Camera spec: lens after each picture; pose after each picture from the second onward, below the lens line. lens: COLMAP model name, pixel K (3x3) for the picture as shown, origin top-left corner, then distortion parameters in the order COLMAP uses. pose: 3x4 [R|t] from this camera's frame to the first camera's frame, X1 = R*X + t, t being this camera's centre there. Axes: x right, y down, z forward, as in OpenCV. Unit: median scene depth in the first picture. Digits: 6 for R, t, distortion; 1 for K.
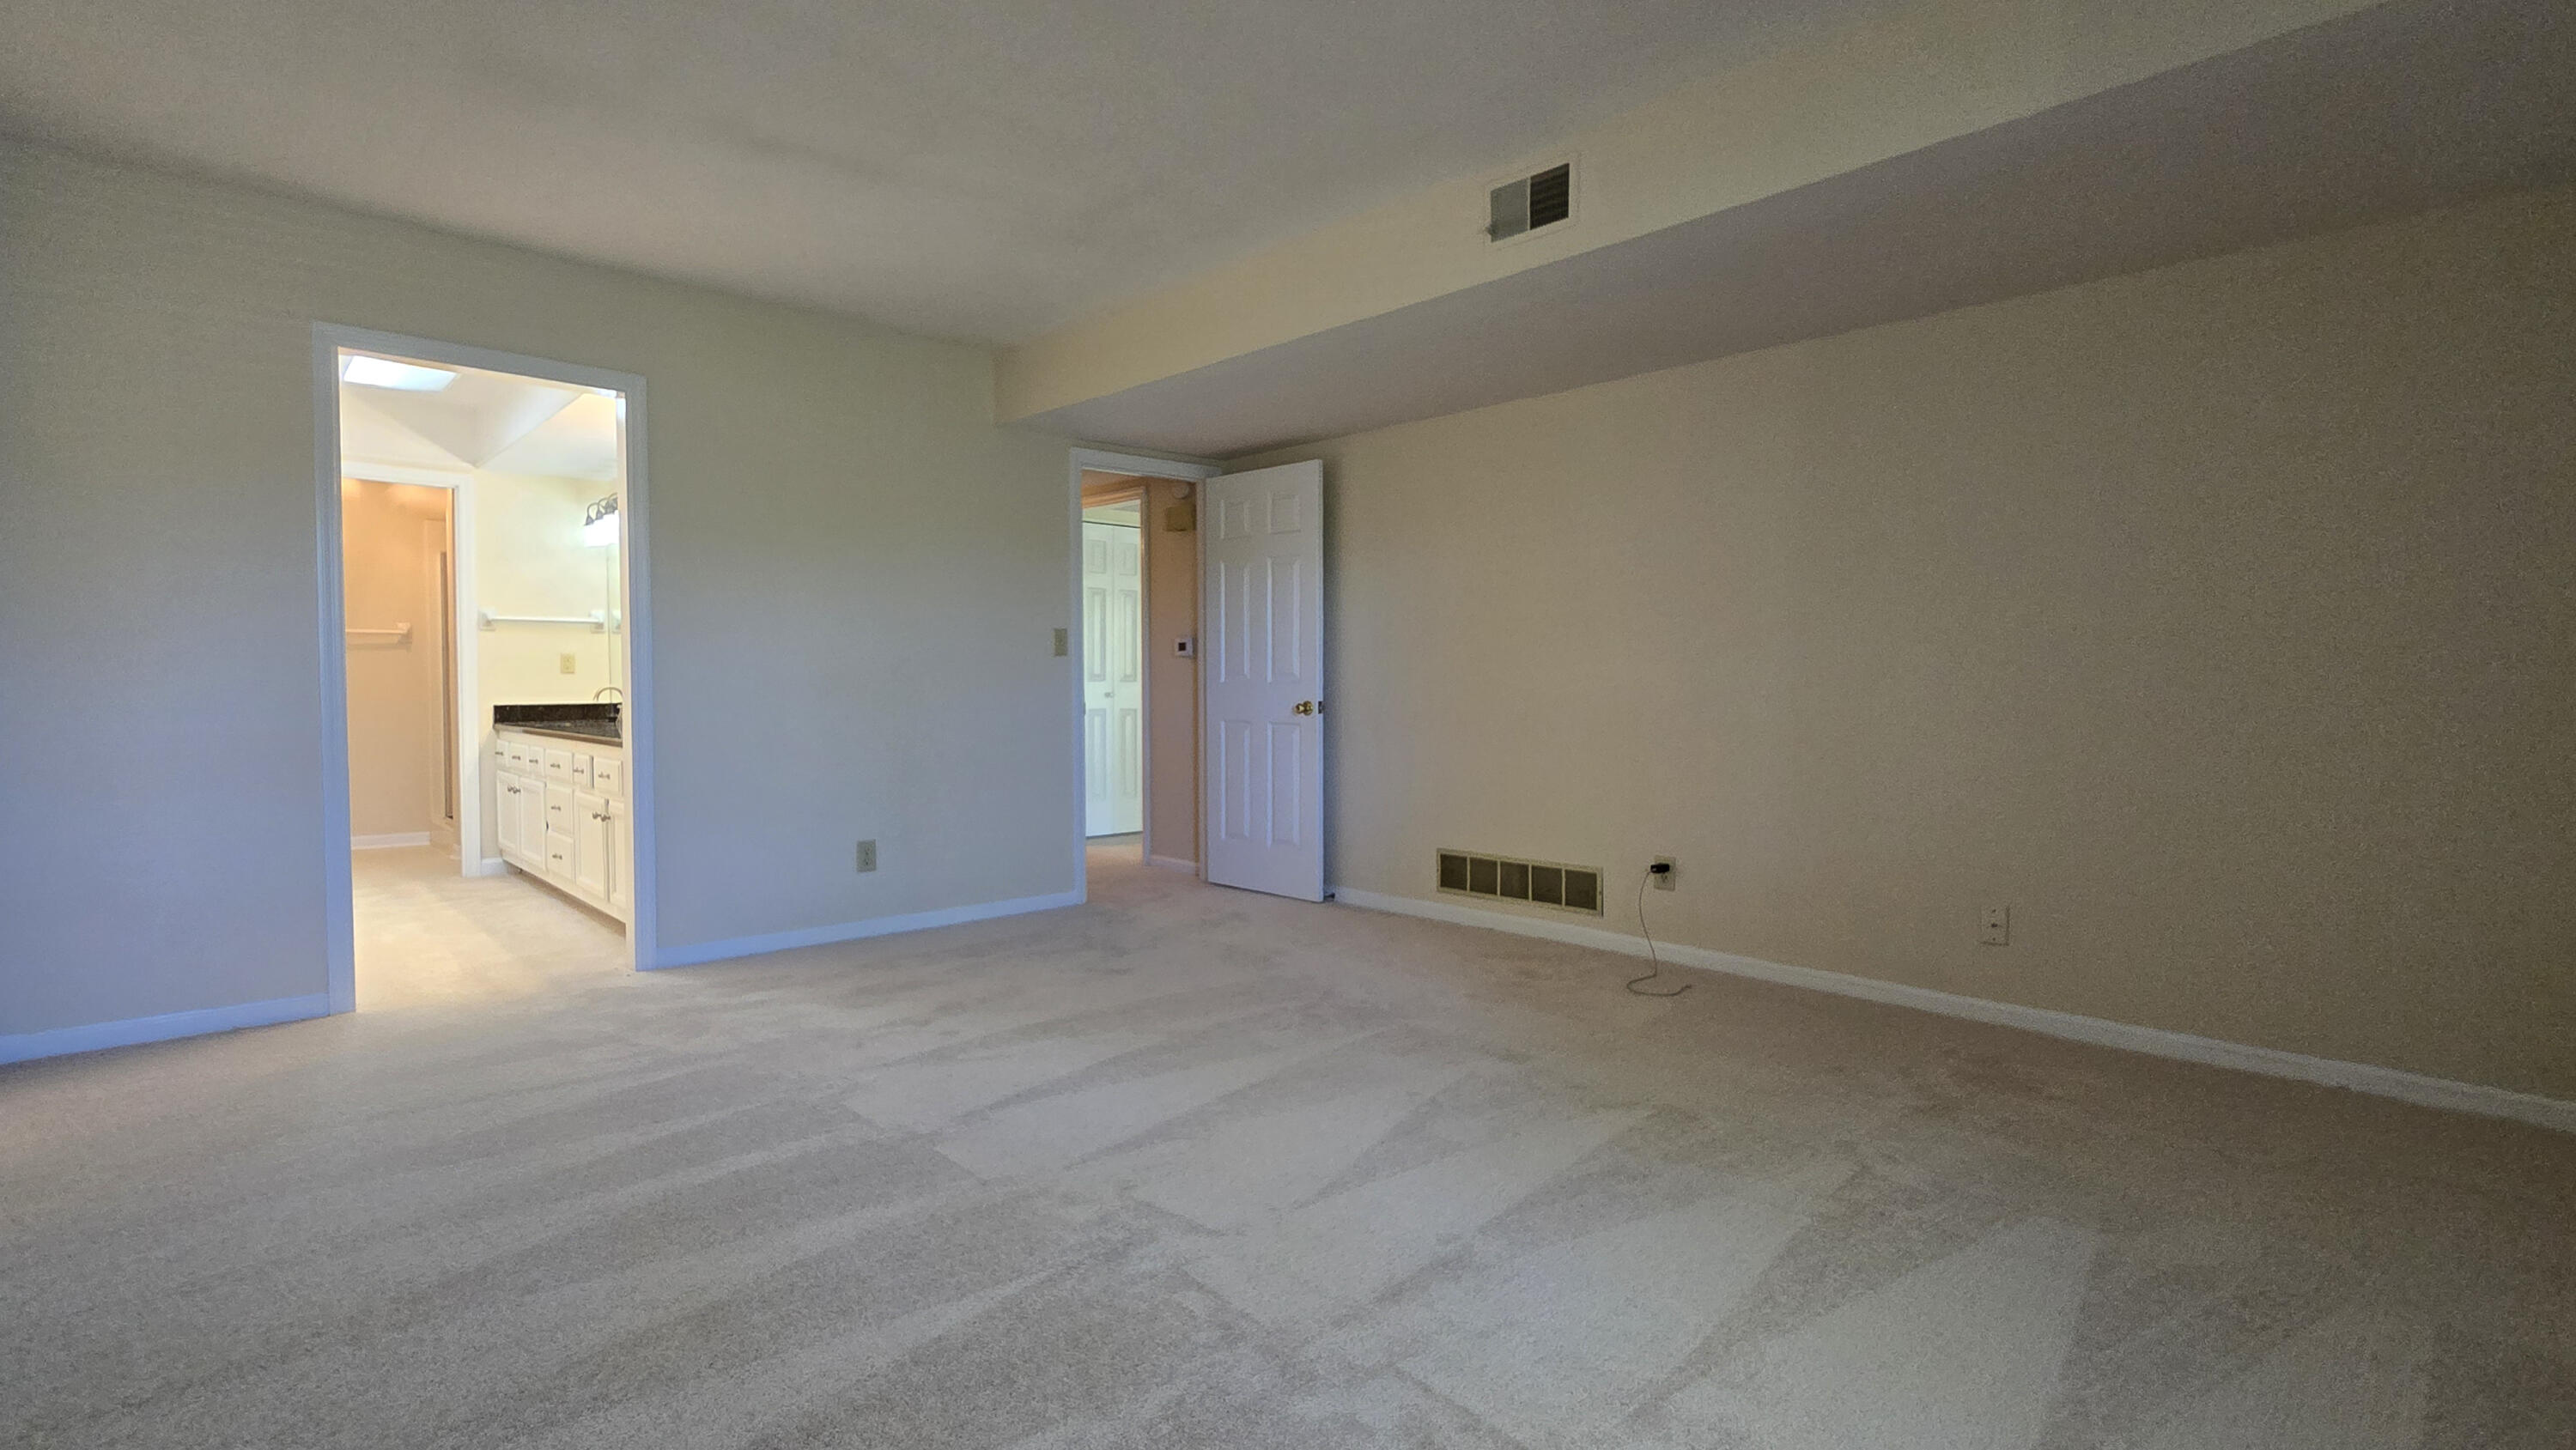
lens RADIAL K [[1179.9, 0, 1293.3], [0, 1179.9, 712.5], [0, 0, 1]] dist [-0.004686, 0.001301]
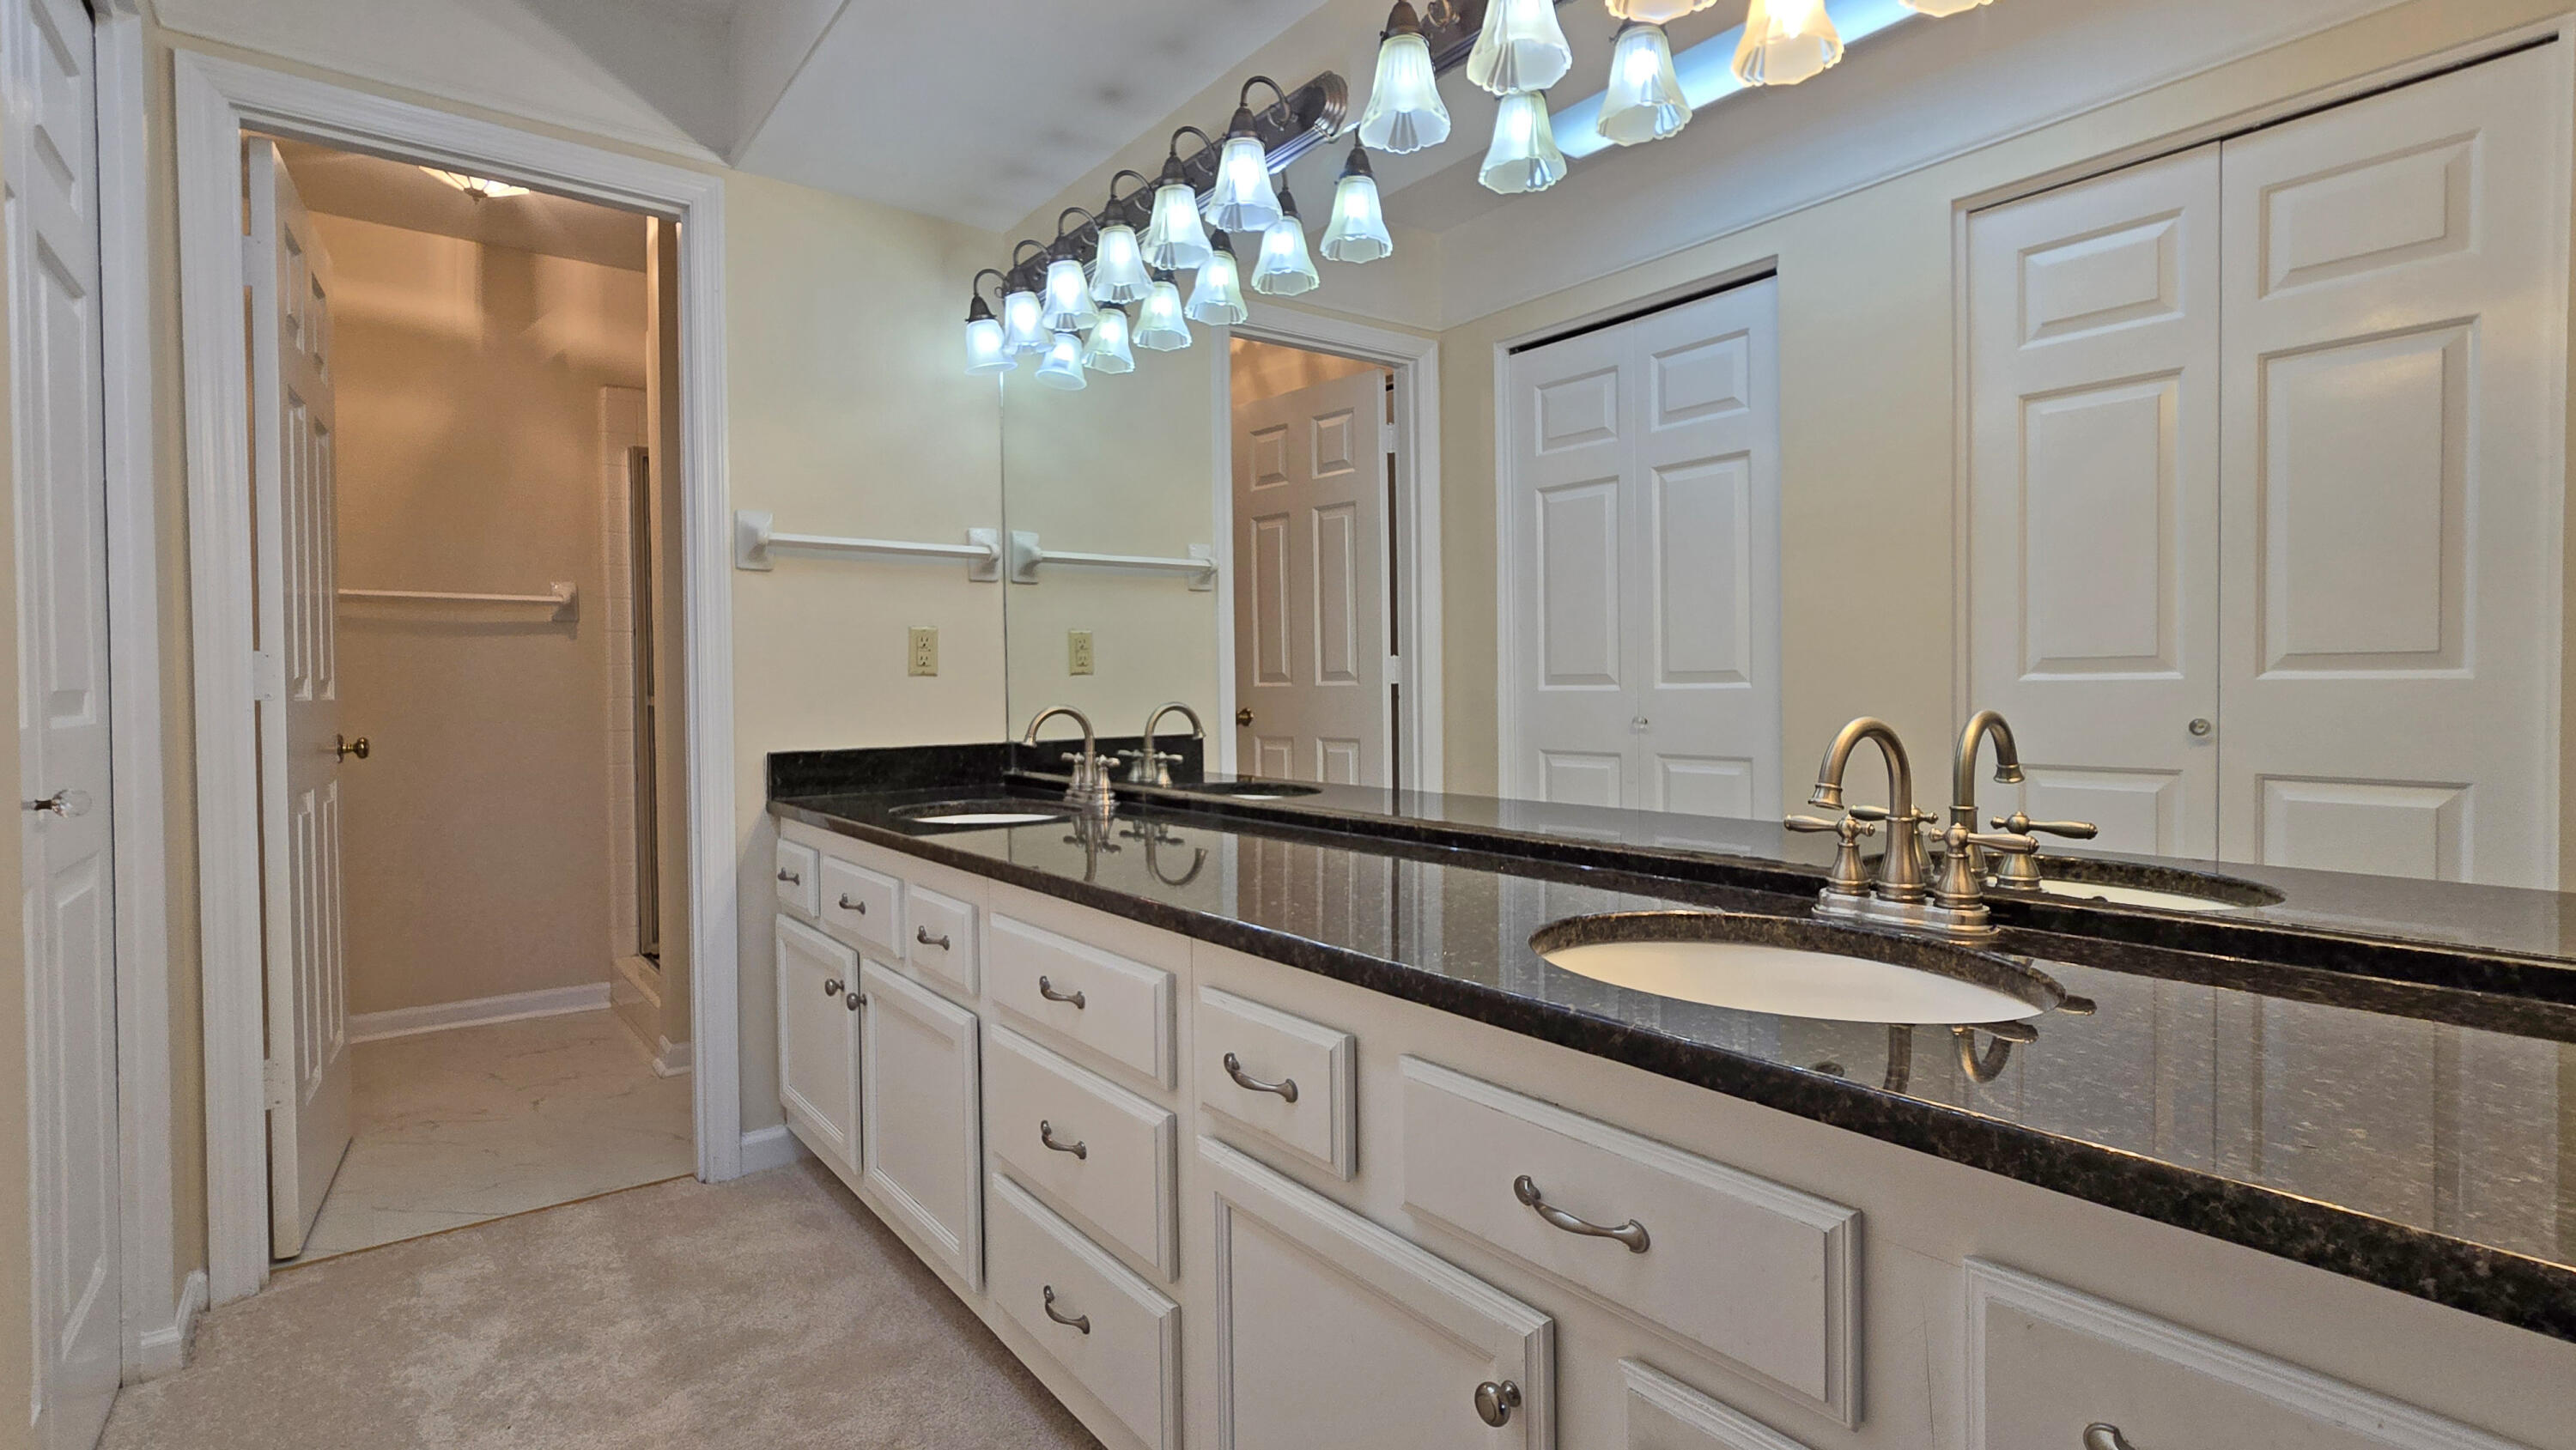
lens RADIAL K [[1179.9, 0, 1286.0], [0, 1179.9, 712.7], [0, 0, 1]] dist [-0.004686, 0.001301]
pose [[0.995145, 0.000806, -0.098414, -0.458354], [-0.000985, 0.999998, -0.001767, -0.019508], [0.098412, 0.001855, 0.995144, 0.608618]]
